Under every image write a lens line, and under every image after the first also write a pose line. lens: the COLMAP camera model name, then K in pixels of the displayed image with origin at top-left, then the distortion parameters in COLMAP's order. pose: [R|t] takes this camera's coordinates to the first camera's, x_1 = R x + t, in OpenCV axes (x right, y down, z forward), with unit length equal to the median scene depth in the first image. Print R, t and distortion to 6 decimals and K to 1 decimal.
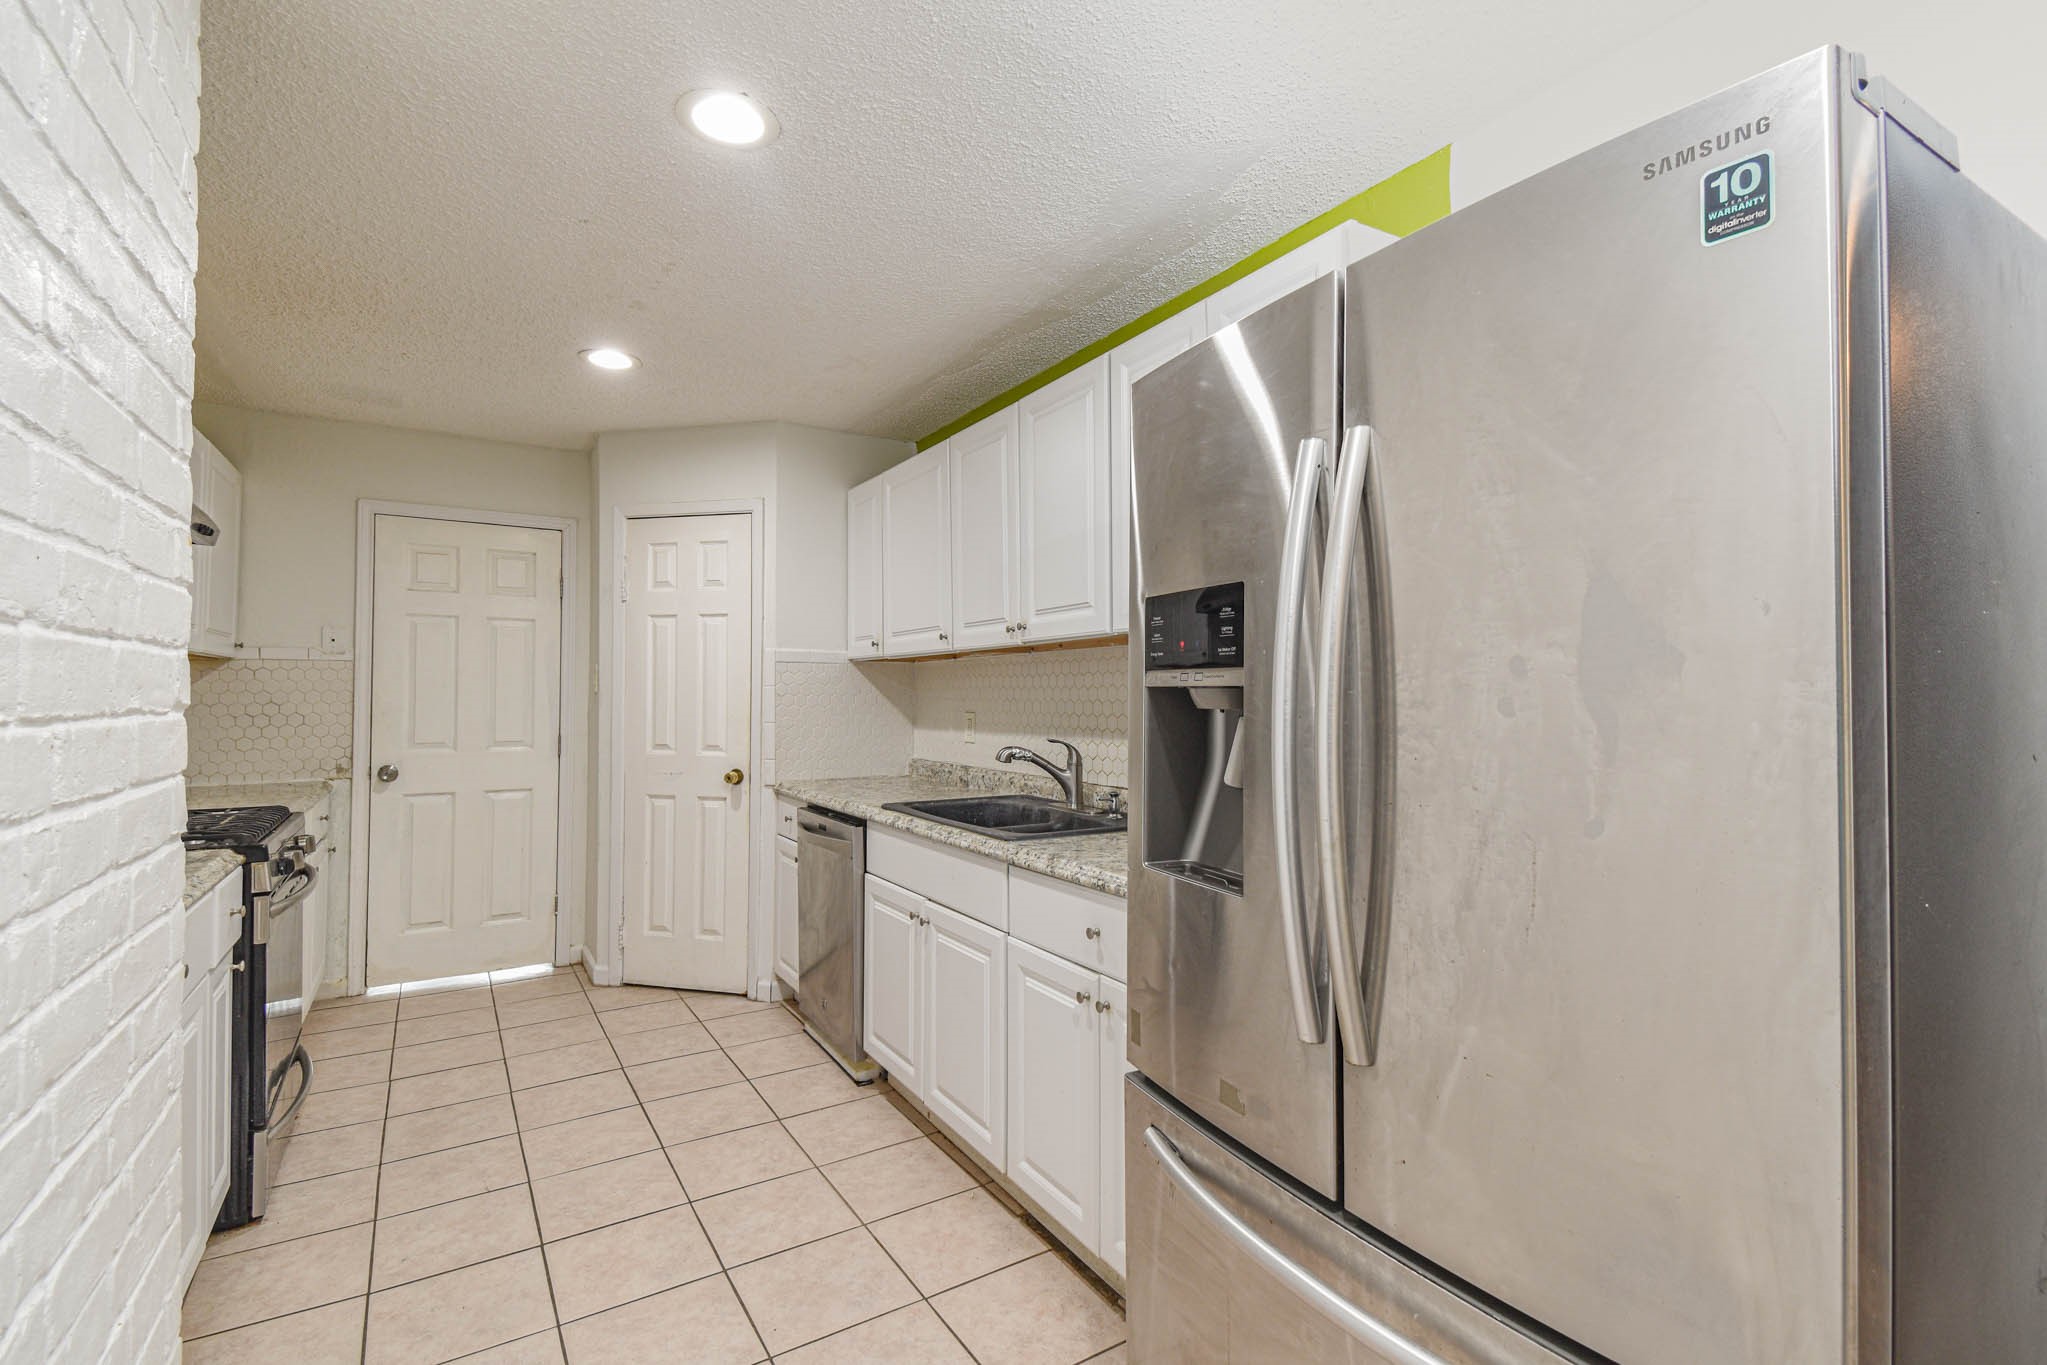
lens RADIAL K [[924.7, 0, 1017.8], [0, 924.7, 674.2], [0, 0, 1]] dist [0.040326, -0.022680]
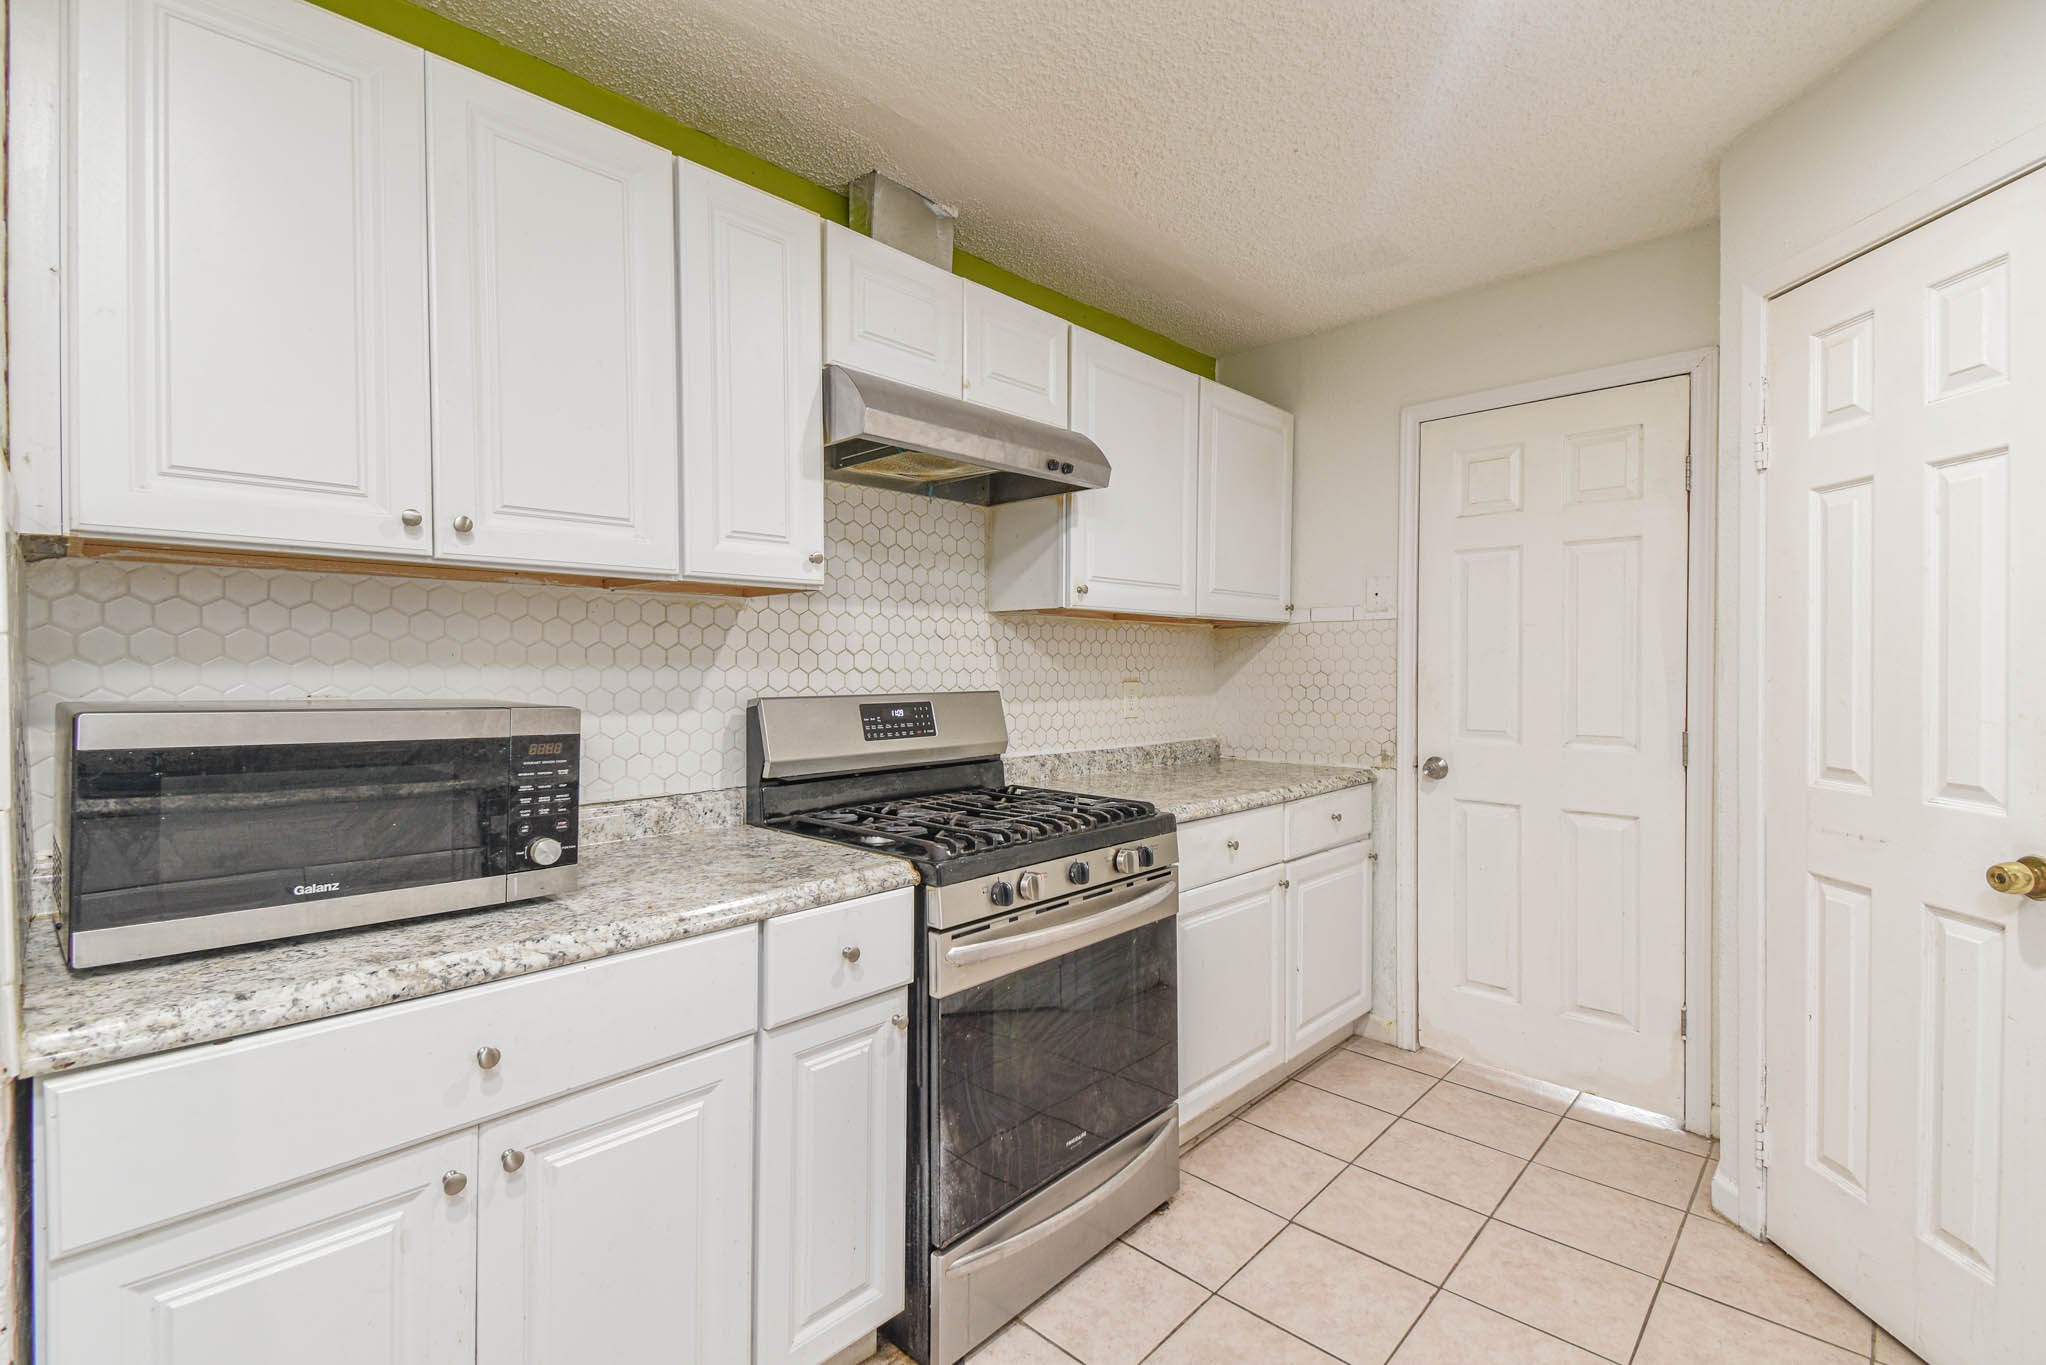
lens RADIAL K [[924.2, 0, 1017.3], [0, 924.2, 674.2], [0, 0, 1]] dist [0.040326, -0.022680]
pose [[0.264928, 0.006930, -0.964243, -0.046945], [0.024276, 0.999609, 0.013854, 0.013326], [0.963963, -0.027078, 0.264656, 0.492306]]
